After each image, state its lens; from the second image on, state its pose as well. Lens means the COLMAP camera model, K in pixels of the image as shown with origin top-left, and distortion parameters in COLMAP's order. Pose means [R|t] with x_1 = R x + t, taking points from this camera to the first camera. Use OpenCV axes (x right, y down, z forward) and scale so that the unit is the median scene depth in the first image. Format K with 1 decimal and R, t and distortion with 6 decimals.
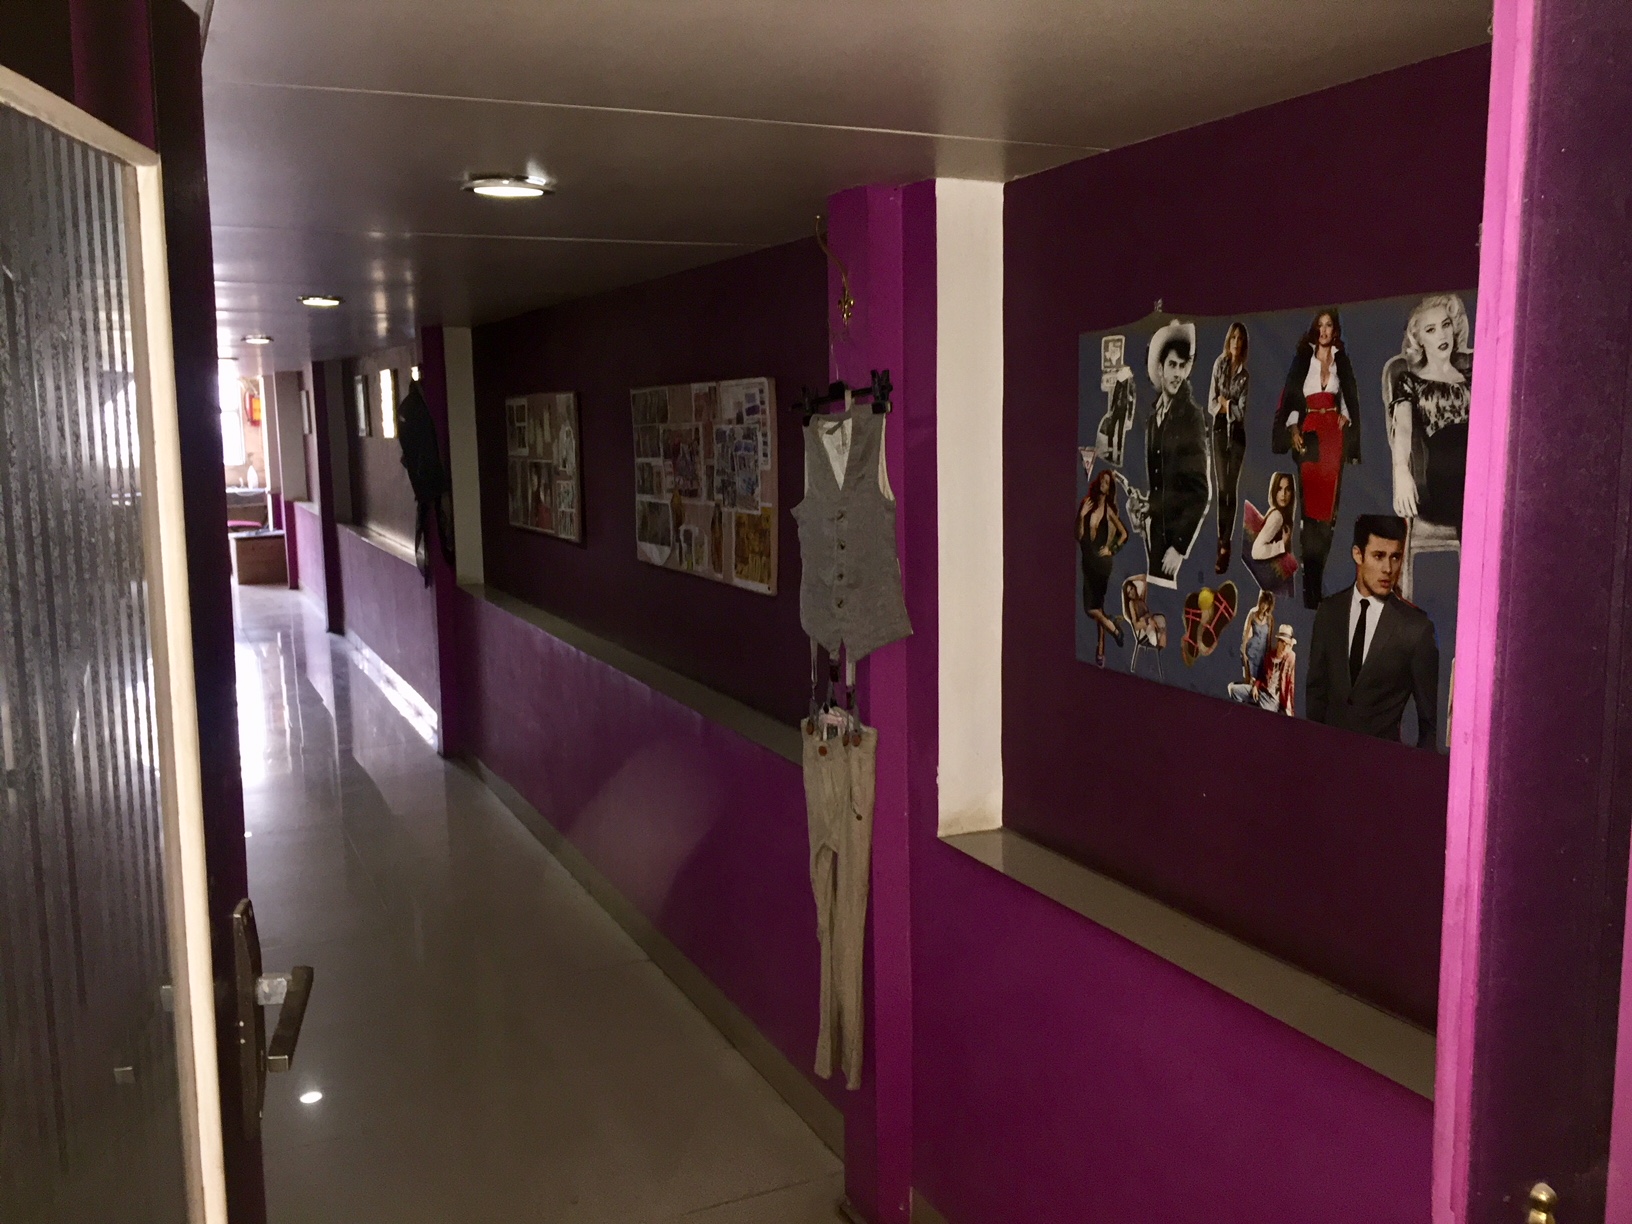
lens RADIAL K [[1405.4, 0, 817.8], [0, 1405.4, 613.4], [0, 0, 1]] dist [0.083862, -0.109166]
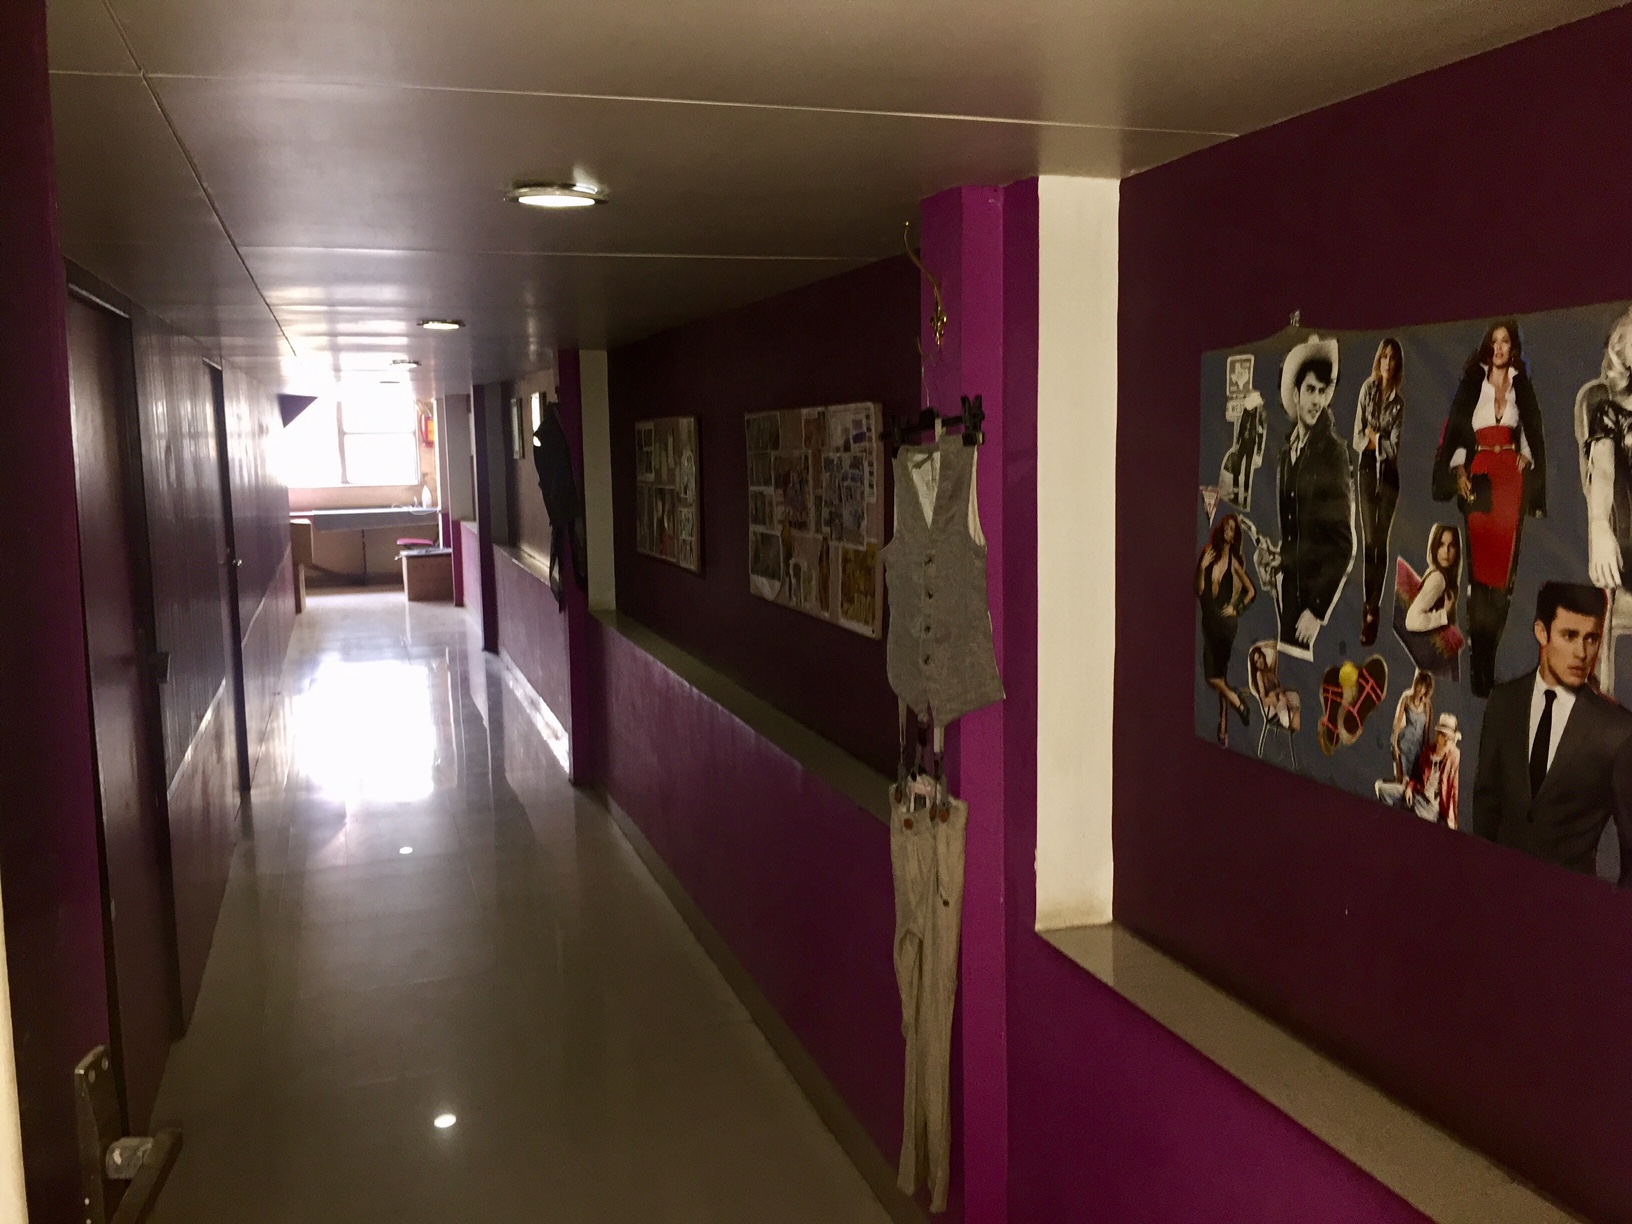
lens RADIAL K [[1405.4, 0, 810.4], [0, 1405.4, 613.6], [0, 0, 1]] dist [0.083862, -0.109166]
pose [[0.991923, 0.016221, -0.125800, 0.054445], [-0.017834, 0.999773, -0.011700, -0.024324], [0.125582, 0.013849, 0.991987, 0.116102]]
